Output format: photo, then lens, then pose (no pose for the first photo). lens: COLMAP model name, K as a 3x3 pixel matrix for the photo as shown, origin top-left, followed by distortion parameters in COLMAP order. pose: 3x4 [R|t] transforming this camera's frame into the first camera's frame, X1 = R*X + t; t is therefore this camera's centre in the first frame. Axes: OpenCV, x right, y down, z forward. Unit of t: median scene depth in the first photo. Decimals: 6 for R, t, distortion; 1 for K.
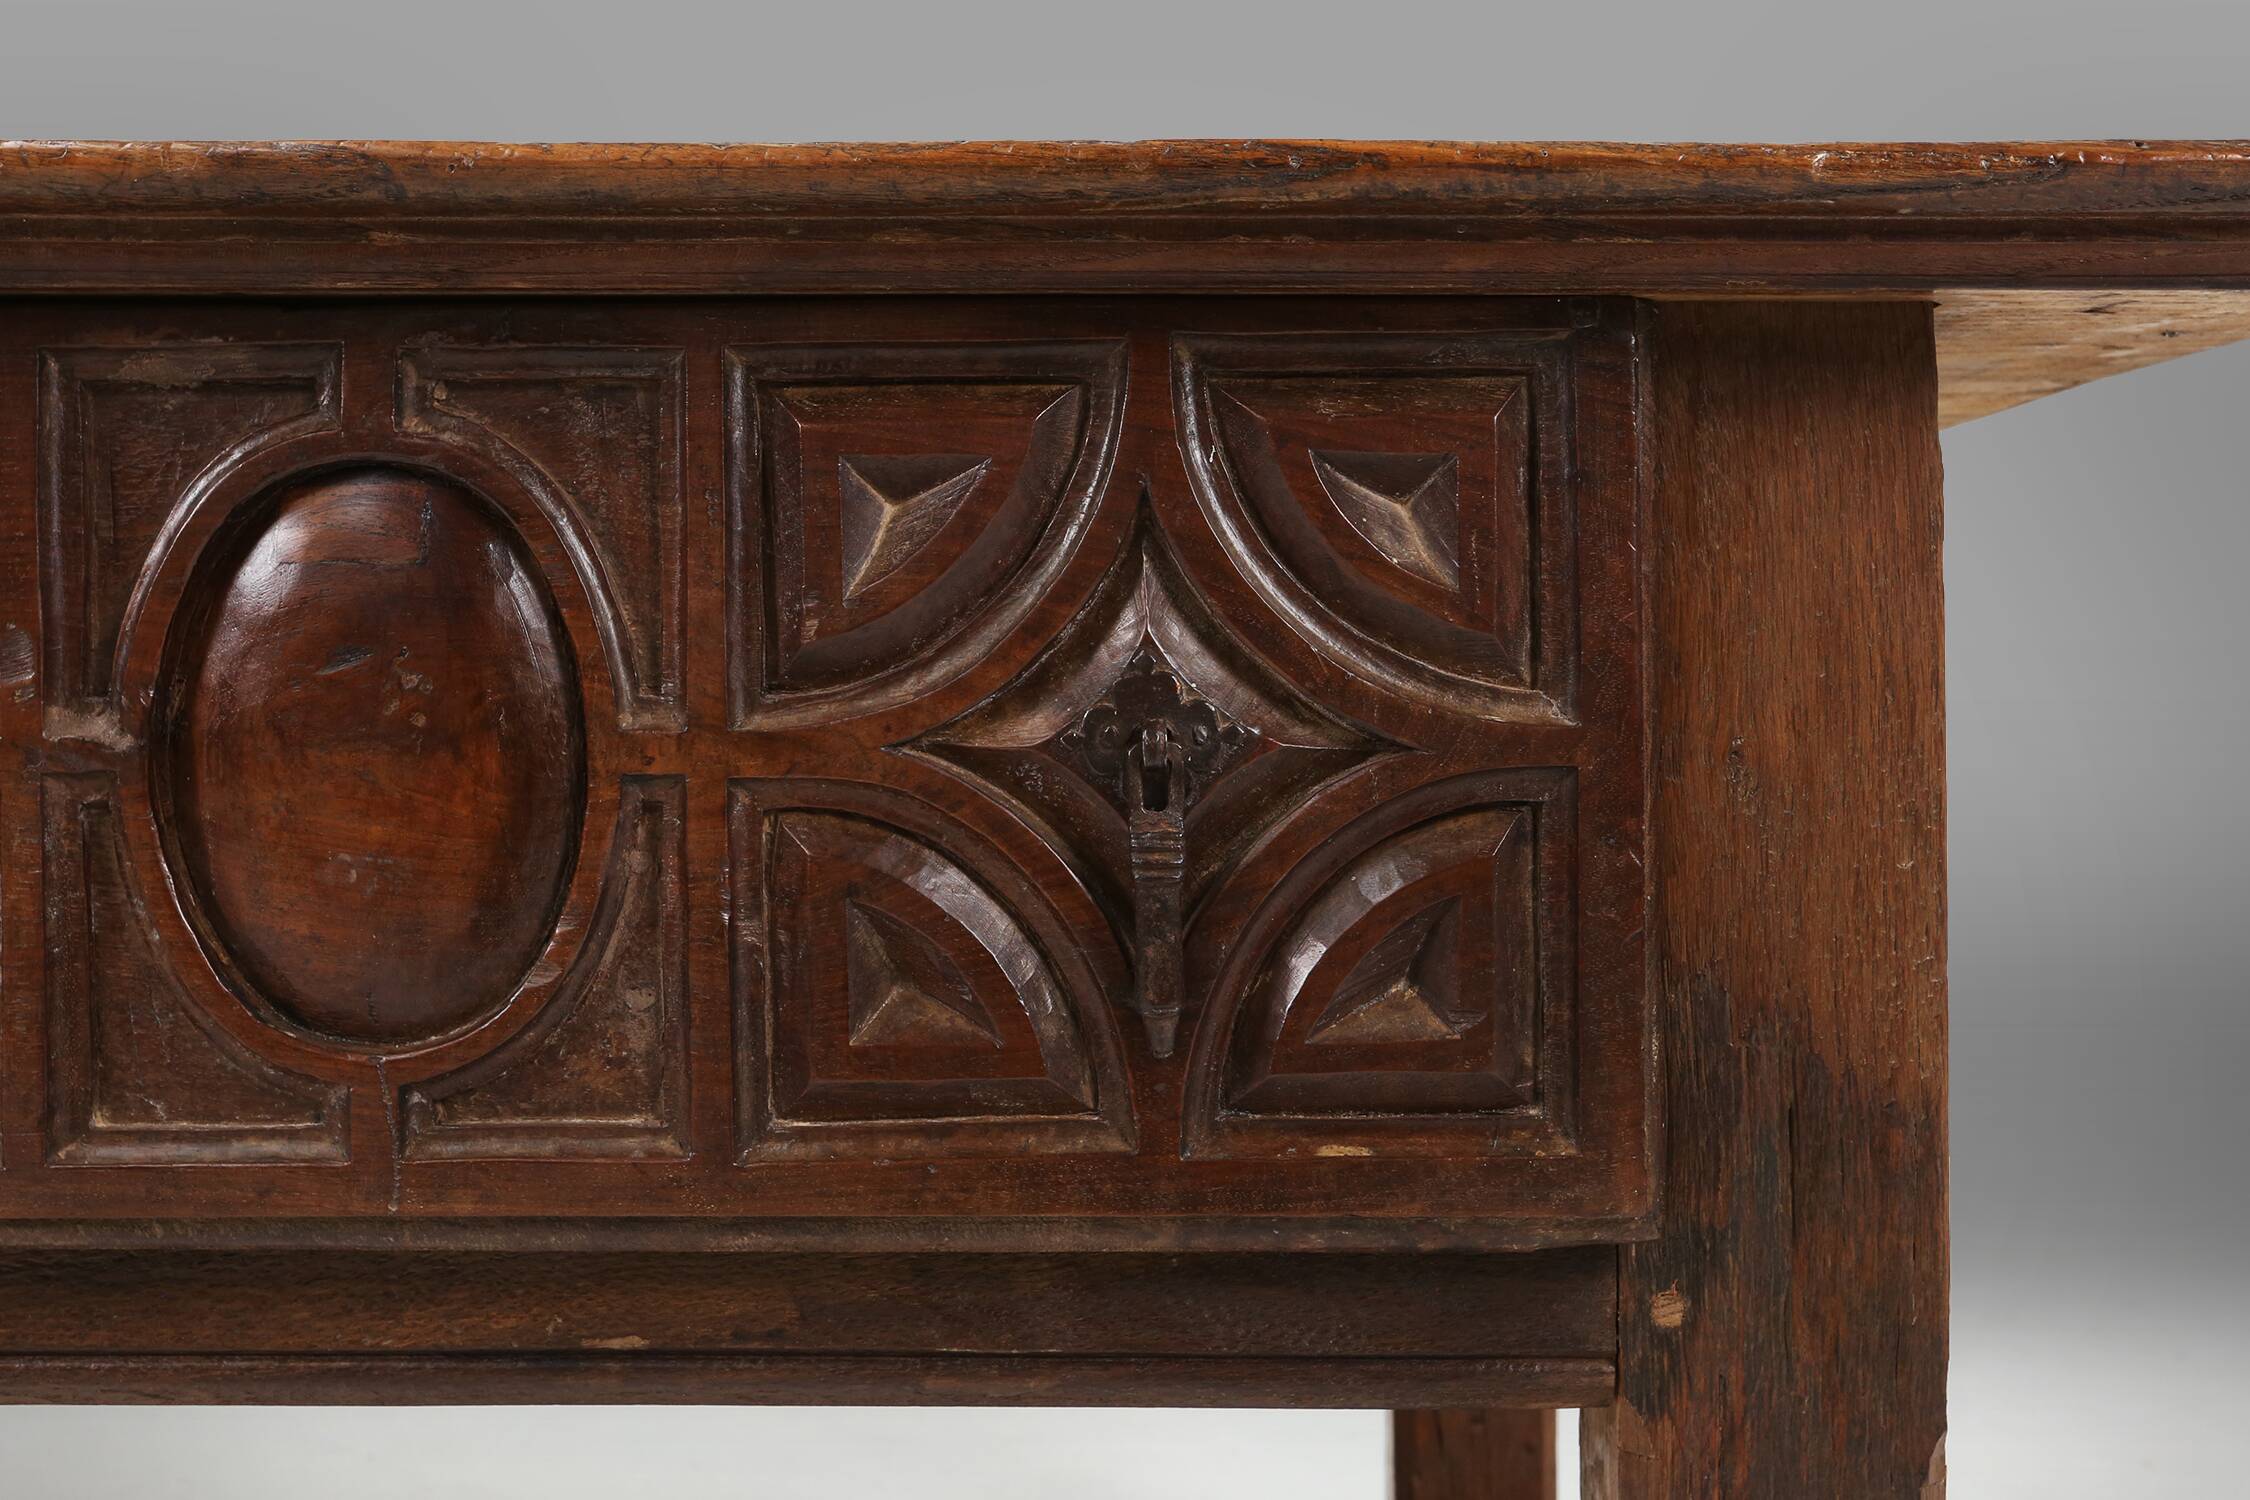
lens RADIAL K [[2079.8, 0, 1134.4], [0, 2079.8, 726.6], [0, 0, 1]] dist [0.038909, 0.000000]
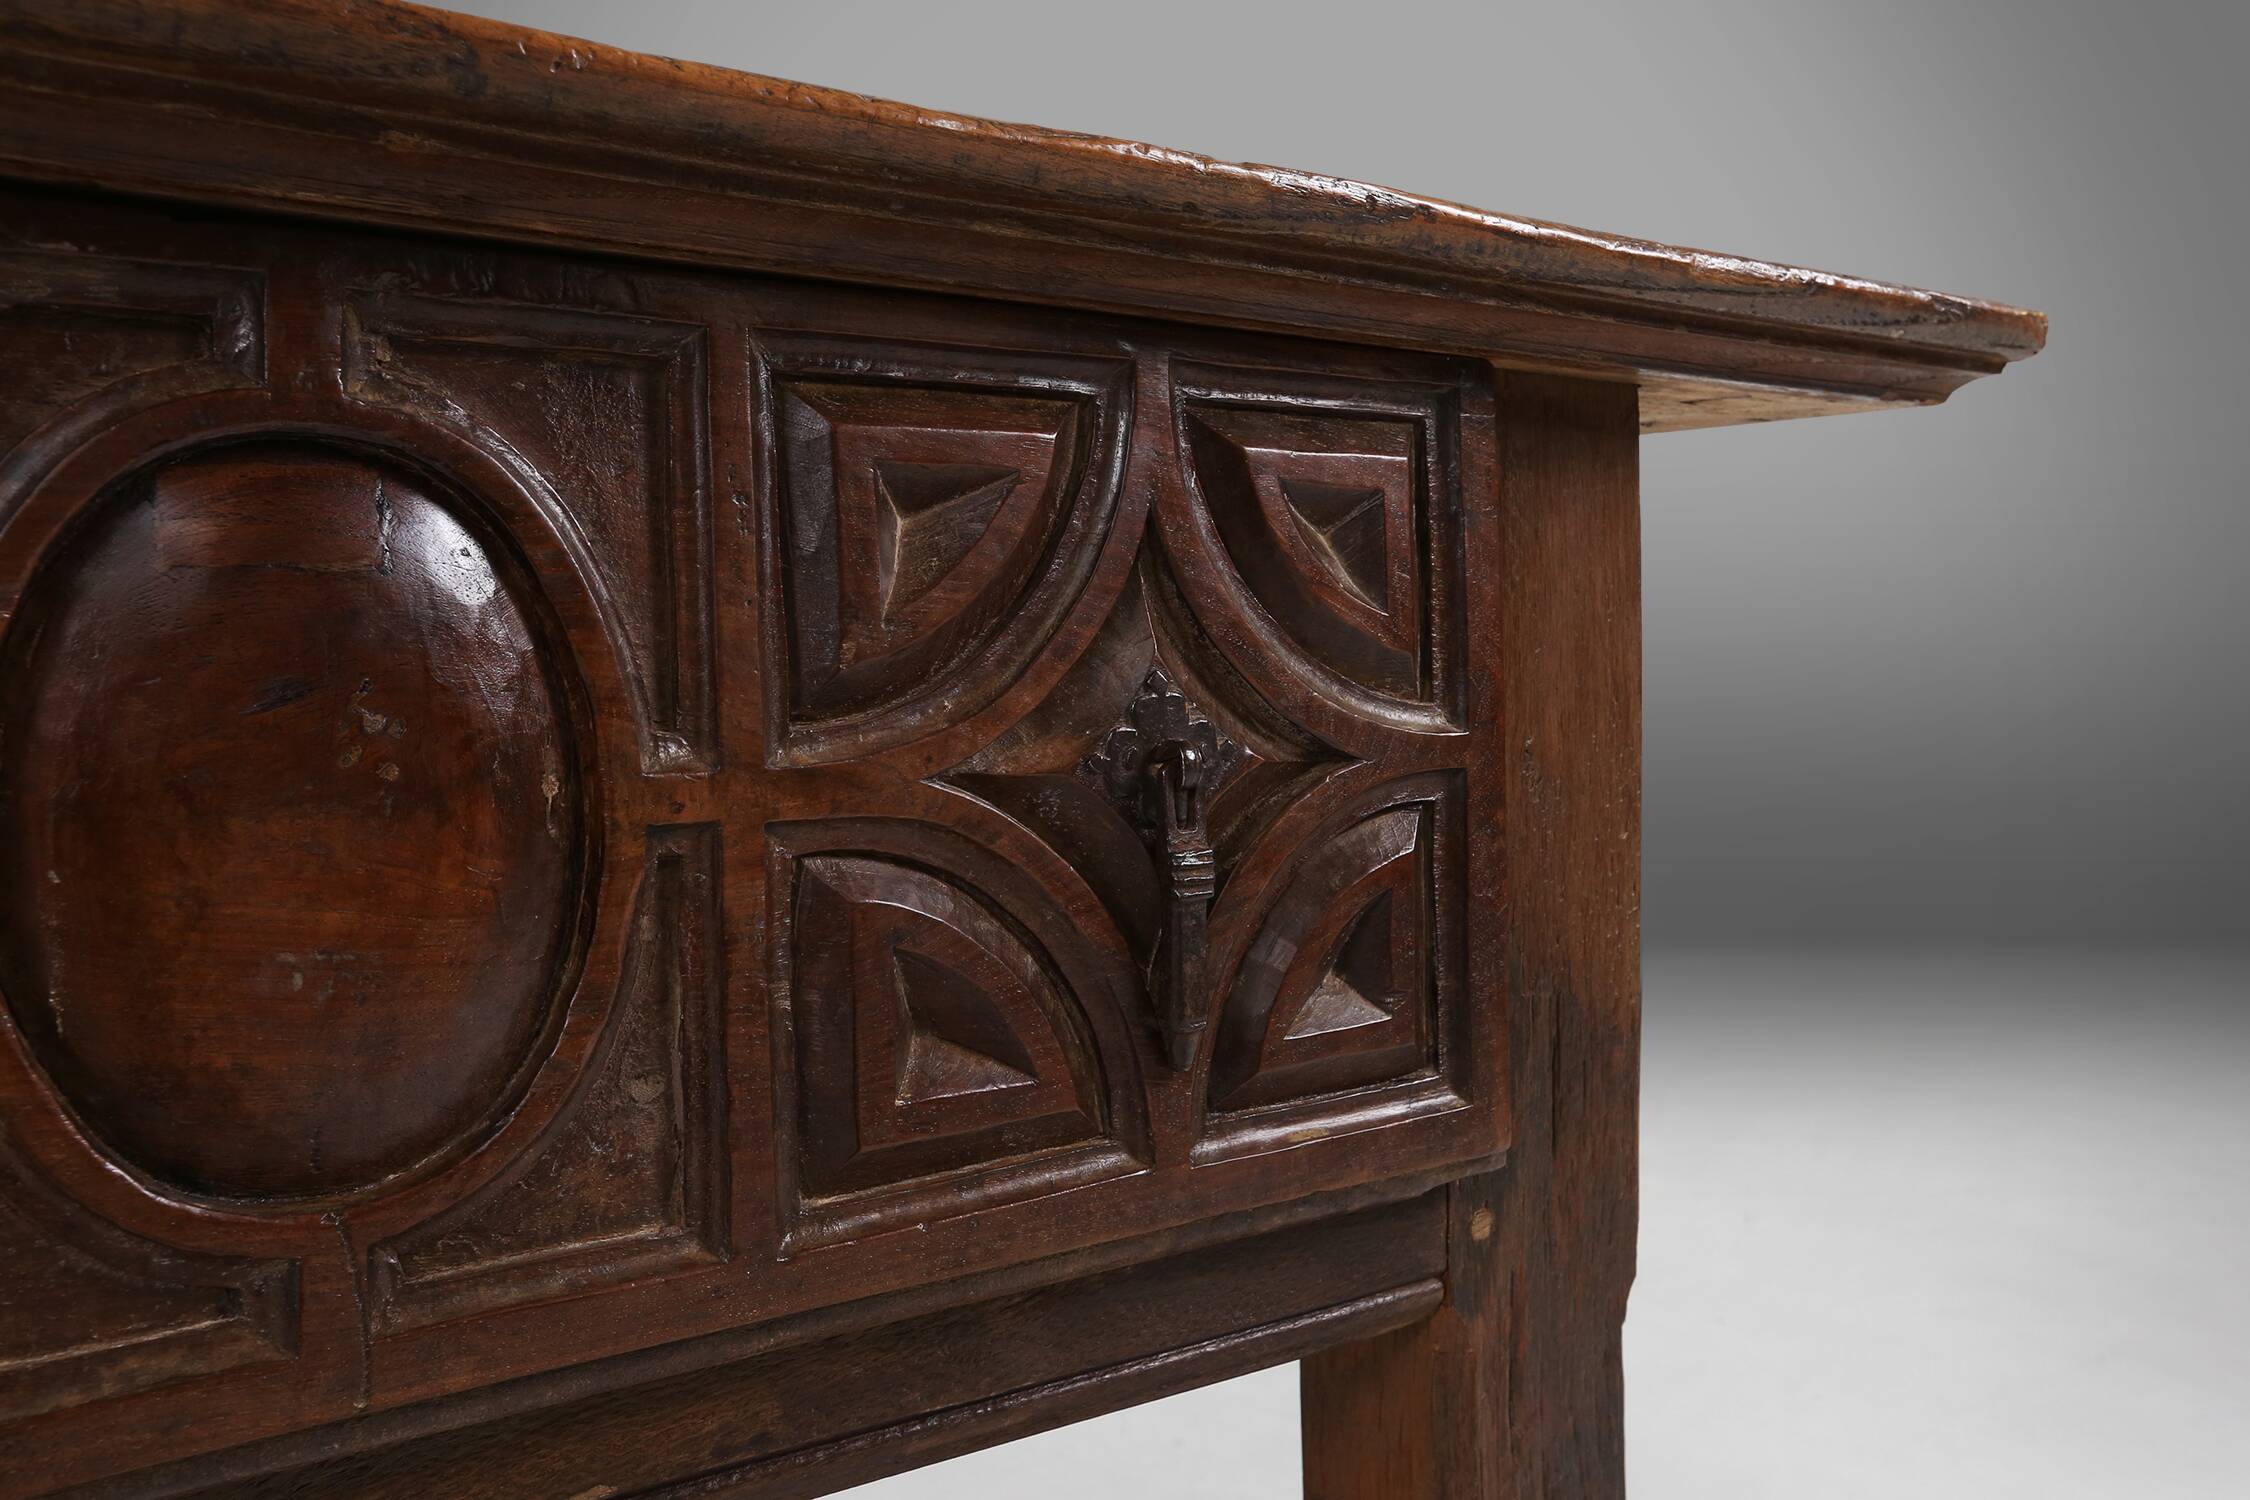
lens RADIAL K [[1774.3, 0, 1128.8], [0, 1774.3, 763.3], [0, 0, 1]] dist [0.003018, 0.061474]
pose [[0.823962, -0.041309, 0.565137, -0.485182], [0.035809, 0.999142, 0.020824, -0.010243], [-0.565512, 0.003079, 0.824734, 0.294713]]
